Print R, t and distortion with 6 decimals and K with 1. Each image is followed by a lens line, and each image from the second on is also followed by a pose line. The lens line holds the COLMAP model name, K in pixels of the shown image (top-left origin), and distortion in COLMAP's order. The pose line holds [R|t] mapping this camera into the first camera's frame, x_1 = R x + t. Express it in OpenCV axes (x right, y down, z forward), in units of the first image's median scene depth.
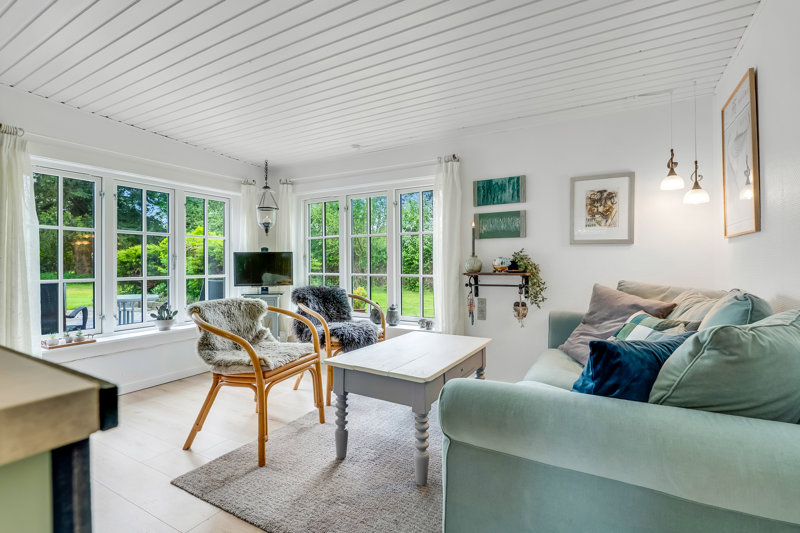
lens RADIAL K [[381.1, 0, 402.9], [0, 381.1, 260.2], [0, 0, 1]] dist [0.001837, -0.000441]
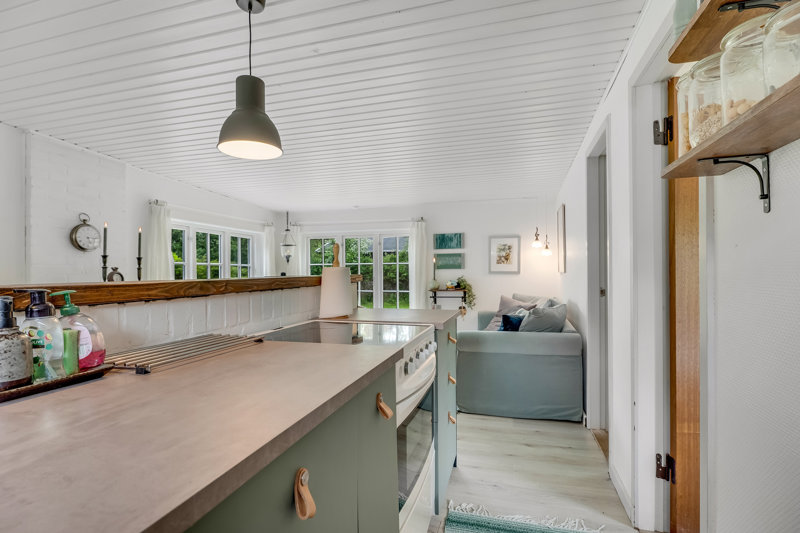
lens RADIAL K [[415.9, 0, 400.8], [0, 415.9, 268.5], [0, 0, 1]] dist [-0.003119, 0.003564]
pose [[0.971755, 0.000173, 0.235991, -0.397499], [0.000858, 0.999991, -0.004268, -0.053419], [-0.235990, 0.004350, 0.971746, -0.751535]]
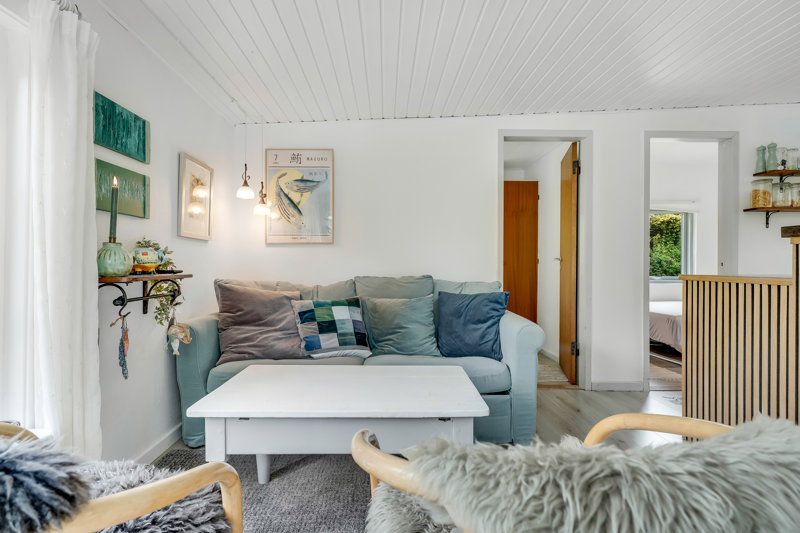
lens RADIAL K [[415.9, 0, 411.6], [0, 415.9, 269.6], [0, 0, 1]] dist [-0.003119, 0.003564]
pose [[-0.519821, -0.006763, 0.854248, -0.505961], [-0.011636, 0.999932, 0.000836, 0.019253], [-0.854196, -0.009506, -0.519864, 0.977164]]
